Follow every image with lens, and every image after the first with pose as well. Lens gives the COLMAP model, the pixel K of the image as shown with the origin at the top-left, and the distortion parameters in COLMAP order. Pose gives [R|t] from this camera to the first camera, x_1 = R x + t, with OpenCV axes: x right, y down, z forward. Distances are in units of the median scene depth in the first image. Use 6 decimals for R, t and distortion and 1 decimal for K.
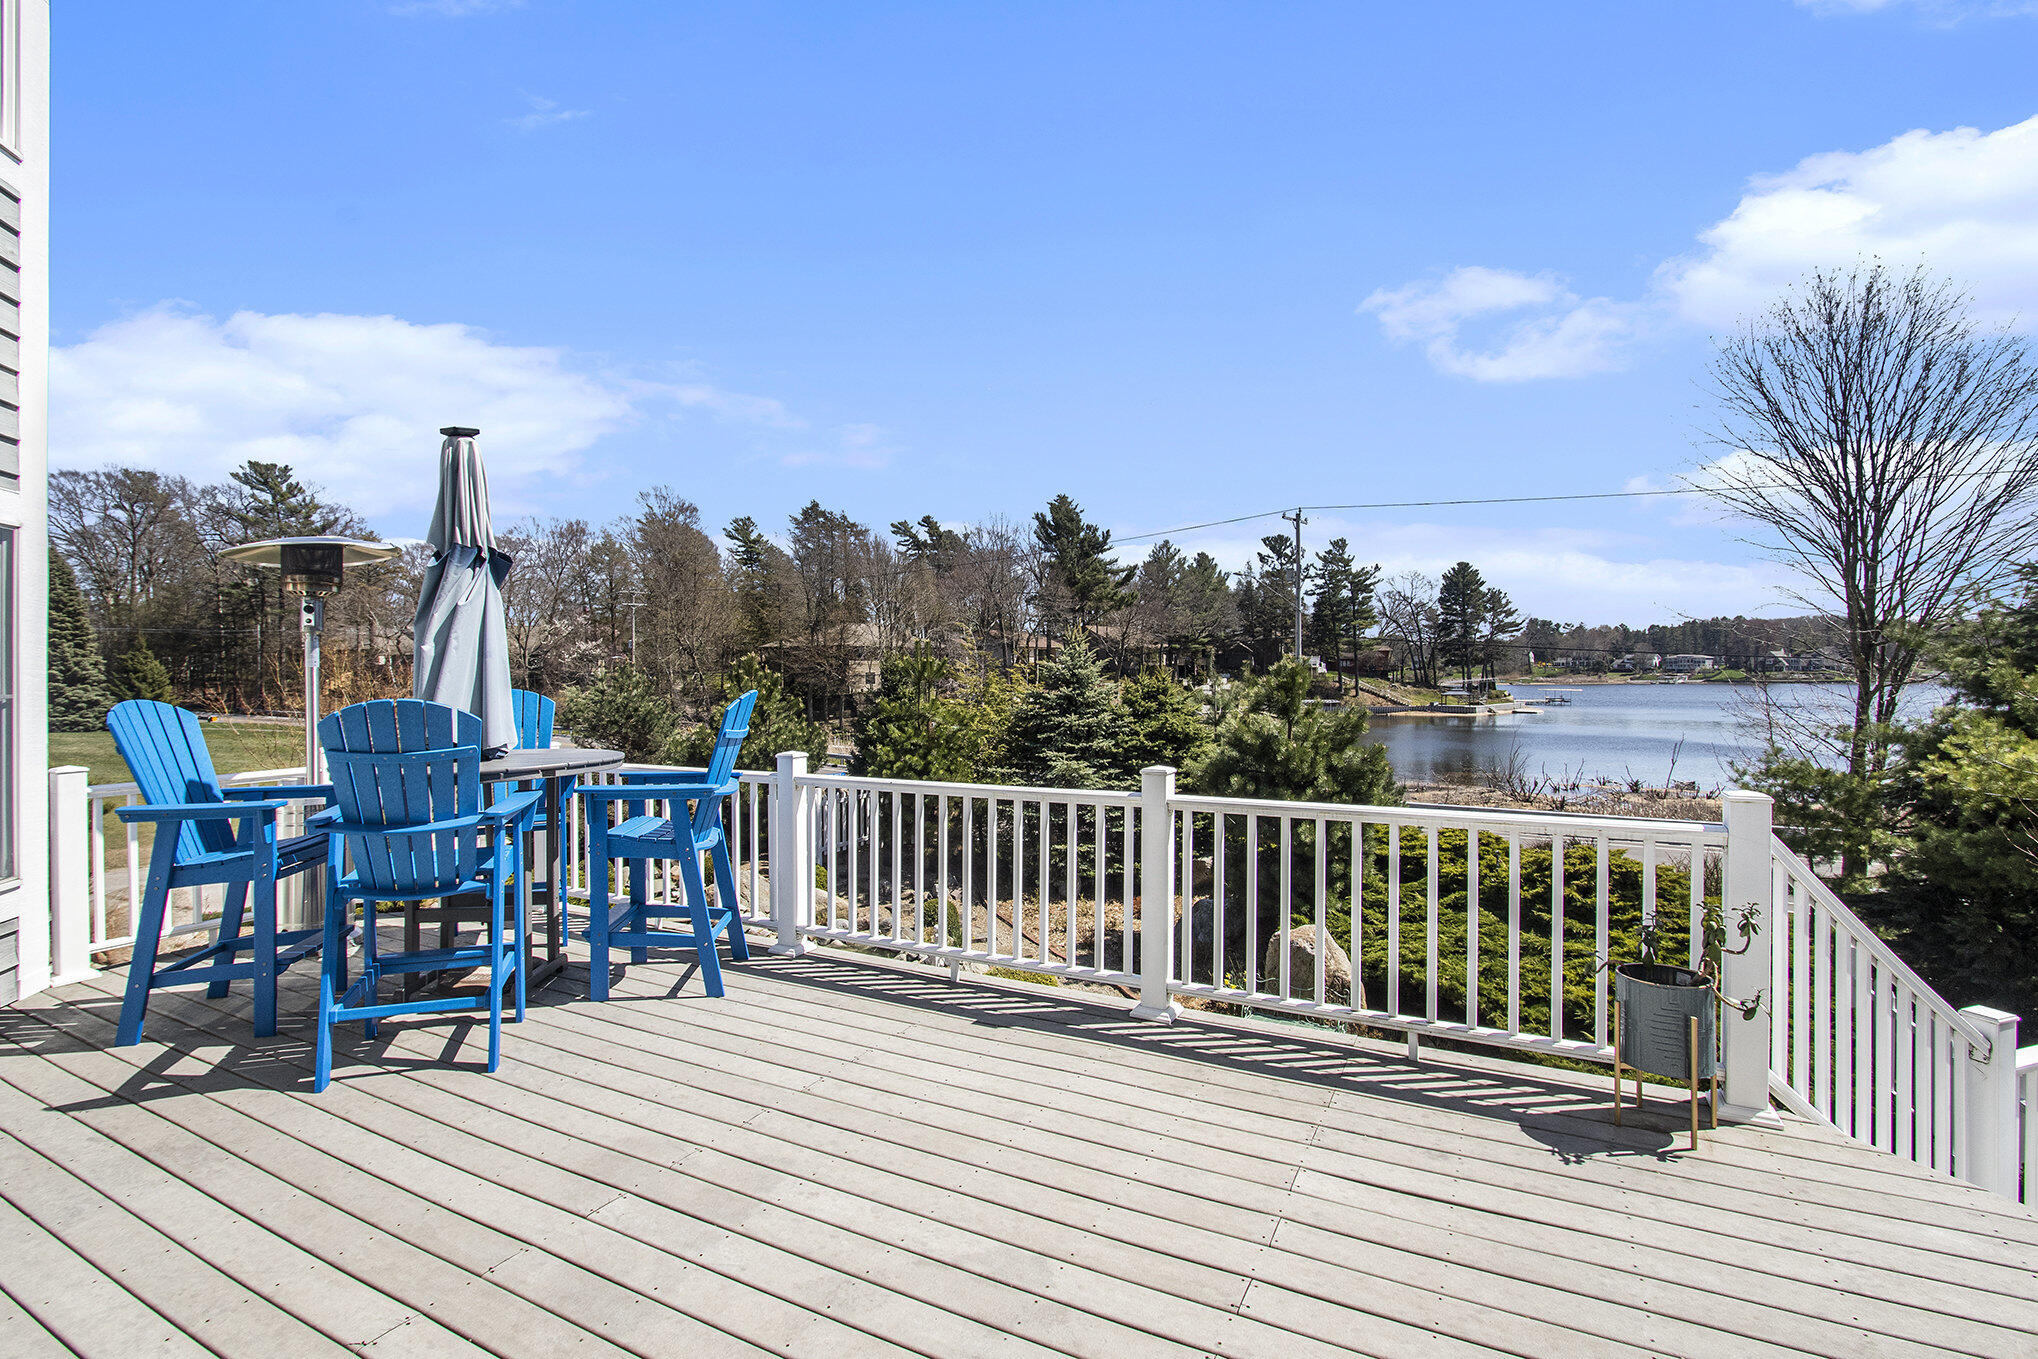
lens RADIAL K [[985.0, 0, 1010.4], [0, 985.0, 656.5], [0, 0, 1]] dist [0.014260, -0.036433]
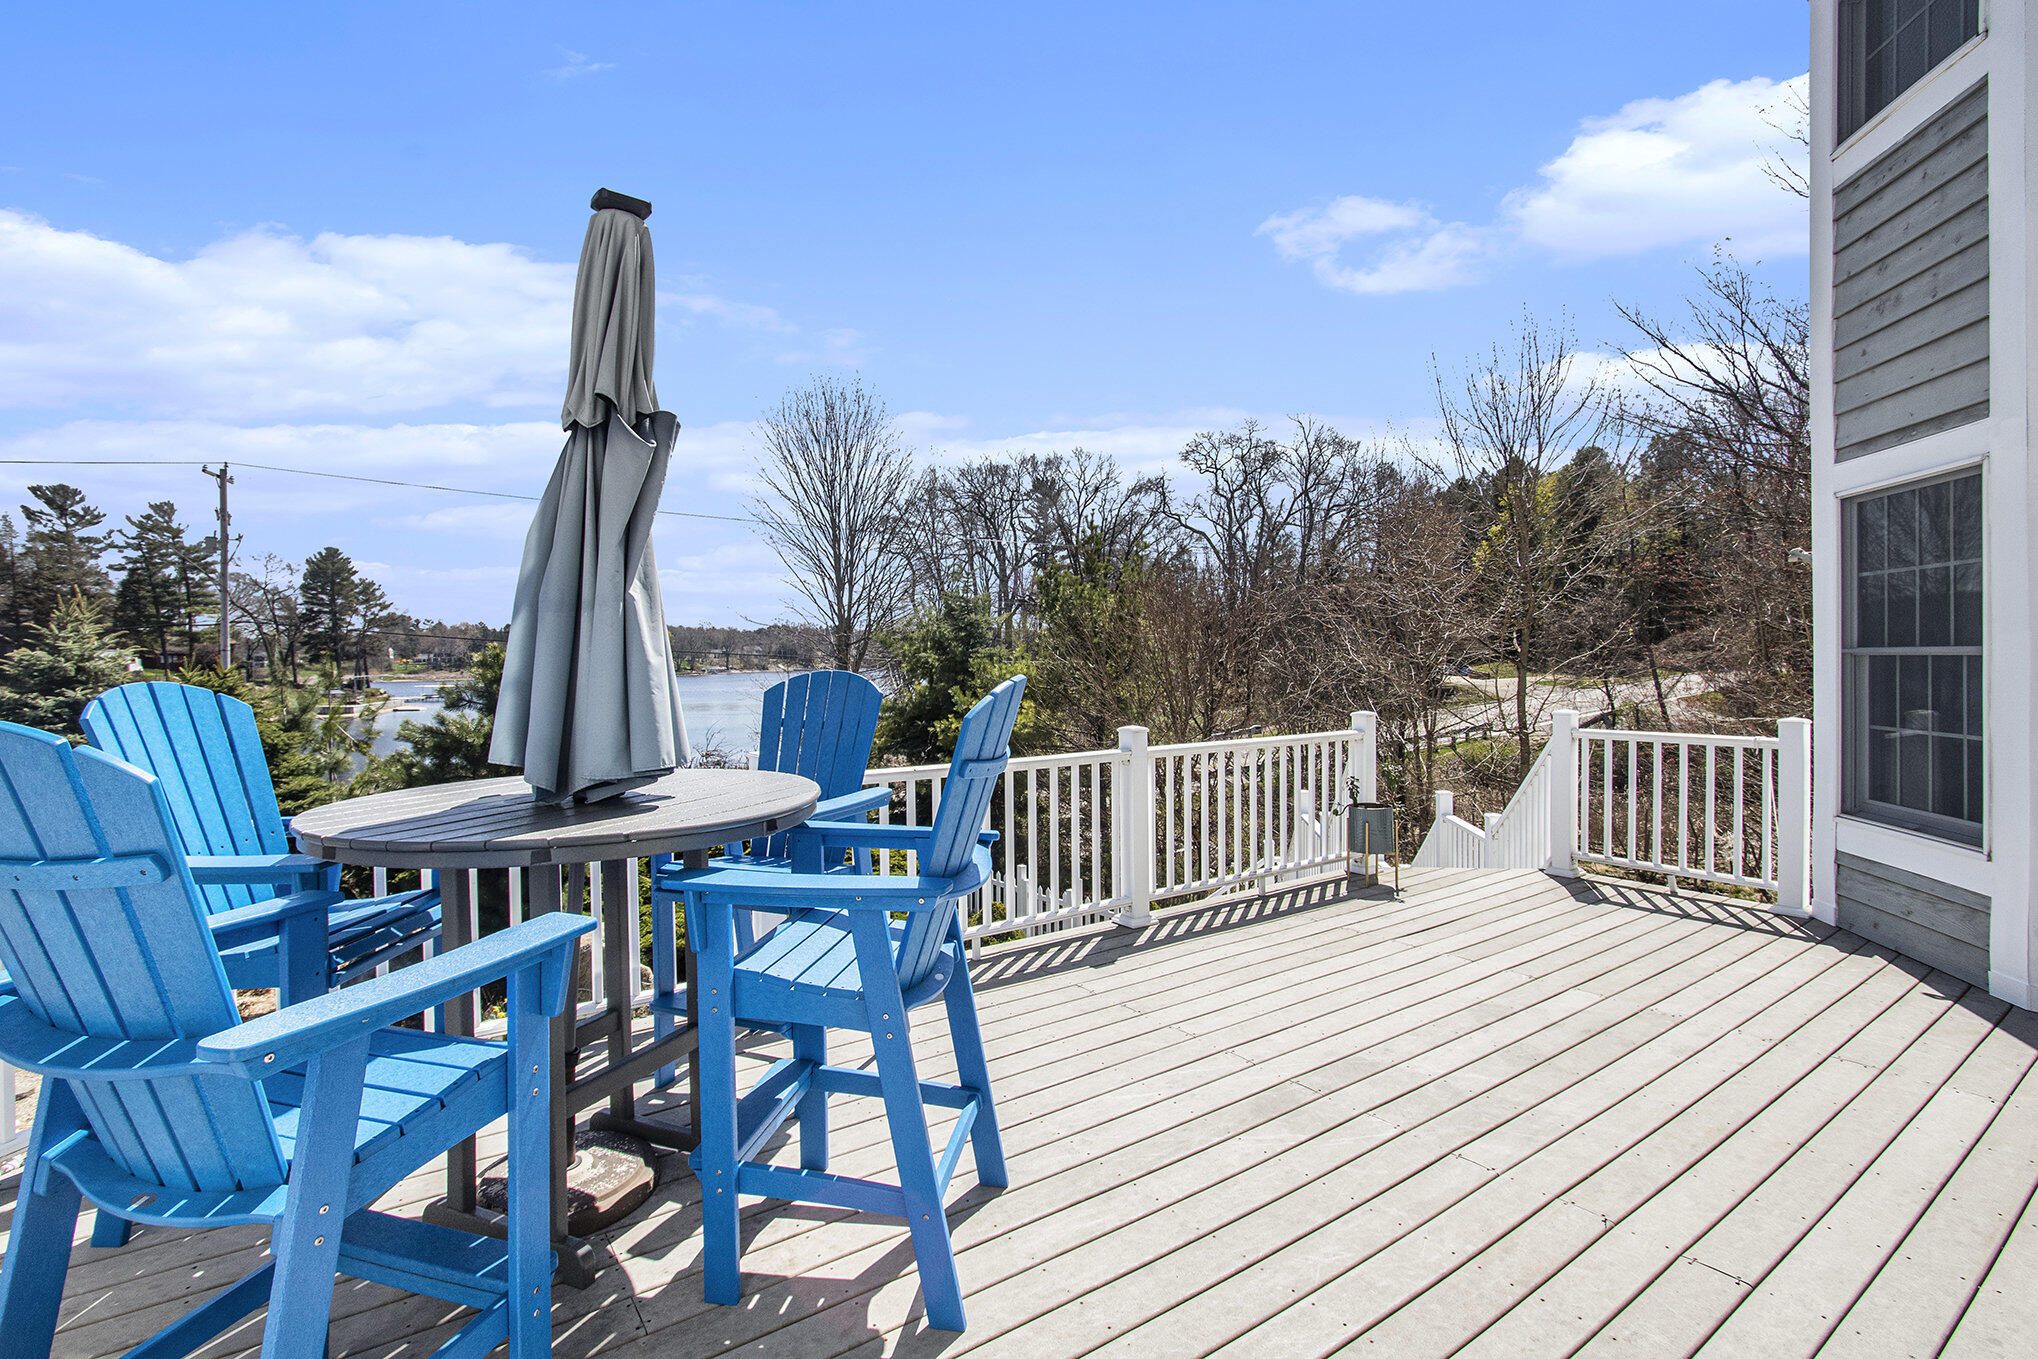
lens RADIAL K [[985.0, 0, 1010.4], [0, 985.0, 656.5], [0, 0, 1]] dist [0.014260, -0.036433]
pose [[0.420921, 0.005717, 0.907079, -0.097842], [-0.007368, 0.999969, -0.002884, 0.002372], [-0.907067, -0.005469, 0.420950, 0.056291]]
